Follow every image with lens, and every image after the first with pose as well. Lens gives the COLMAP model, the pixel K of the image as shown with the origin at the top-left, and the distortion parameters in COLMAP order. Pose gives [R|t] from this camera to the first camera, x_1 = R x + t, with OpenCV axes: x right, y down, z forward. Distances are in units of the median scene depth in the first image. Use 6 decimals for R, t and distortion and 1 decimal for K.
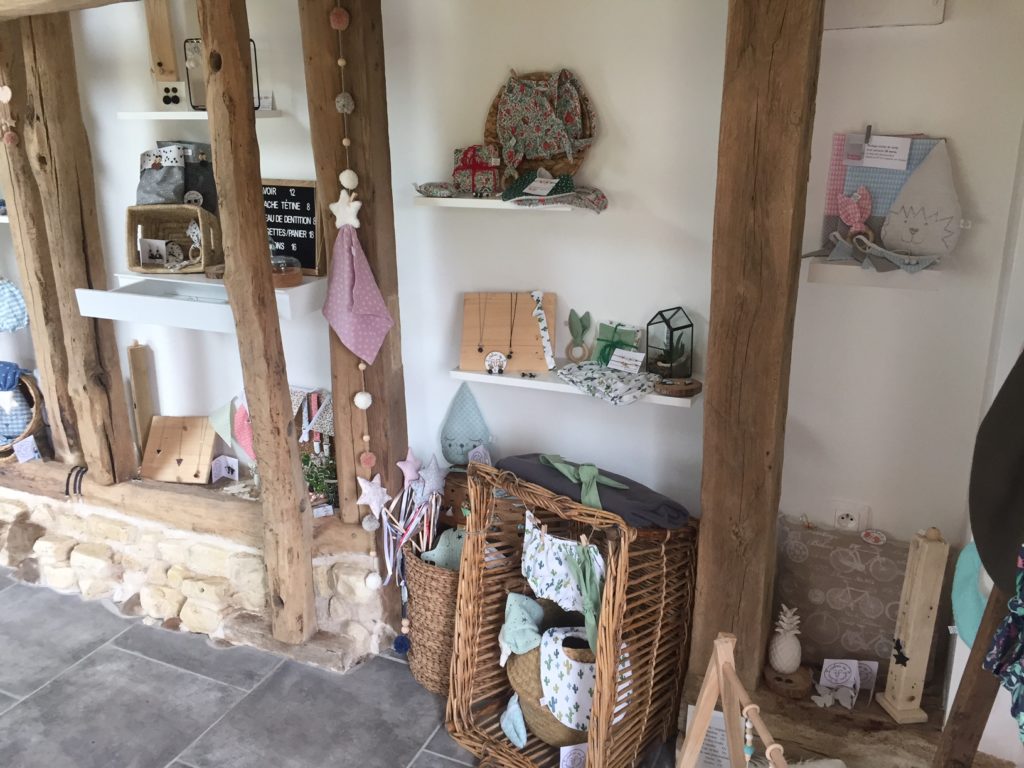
lens RADIAL K [[874.3, 0, 513.3], [0, 874.3, 379.8], [0, 0, 1]] dist [0.075288, -0.096996]
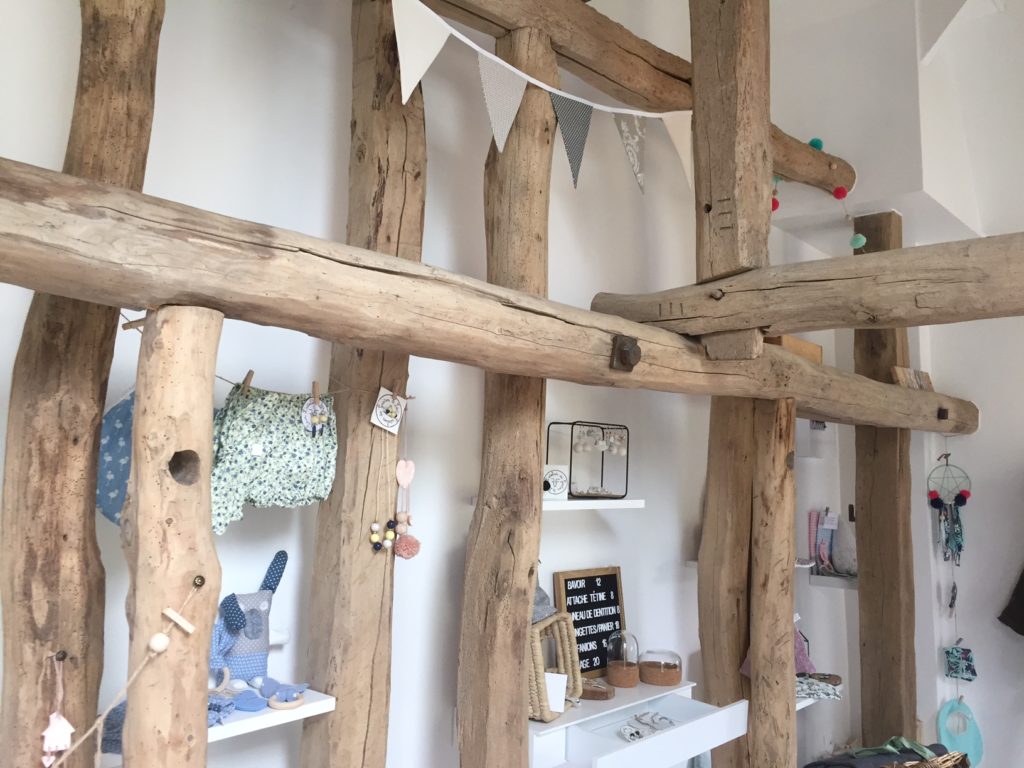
lens RADIAL K [[874.3, 0, 513.9], [0, 874.3, 380.0], [0, 0, 1]] dist [0.075288, -0.096996]
pose [[0.274338, 0.120138, 0.954099, -1.068113], [0.262842, 0.945017, -0.194571, -0.233634], [-0.925015, 0.304155, 0.227677, 0.734953]]
